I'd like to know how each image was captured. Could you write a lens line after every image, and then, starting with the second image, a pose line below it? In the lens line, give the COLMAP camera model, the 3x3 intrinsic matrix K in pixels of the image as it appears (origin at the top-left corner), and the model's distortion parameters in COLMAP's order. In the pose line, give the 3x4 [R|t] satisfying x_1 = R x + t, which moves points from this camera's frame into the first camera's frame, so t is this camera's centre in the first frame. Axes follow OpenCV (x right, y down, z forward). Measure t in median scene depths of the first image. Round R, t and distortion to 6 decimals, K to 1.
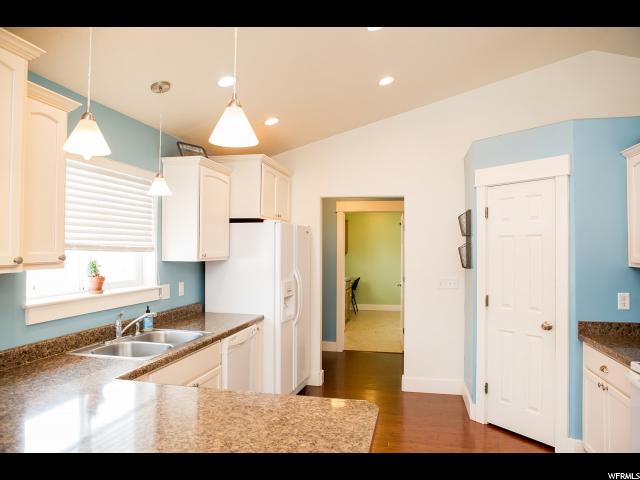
lens RADIAL K [[445.4, 0, 305.2], [0, 445.4, 246.8], [0, 0, 1]] dist [-0.098713, 0.060287]
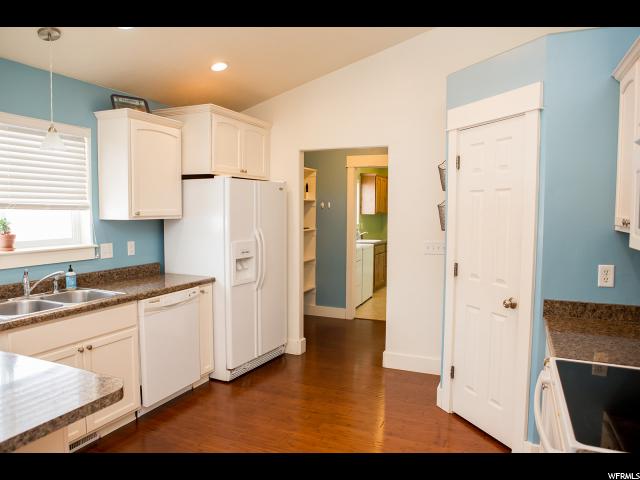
lens RADIAL K [[445.4, 0, 308.4], [0, 445.4, 241.6], [0, 0, 1]] dist [-0.098713, 0.060287]
pose [[0.980847, 0.015147, -0.194189, 0.317119], [-0.000645, 0.997219, 0.074525, 0.009120], [0.194778, -0.072972, 0.978129, 0.137434]]
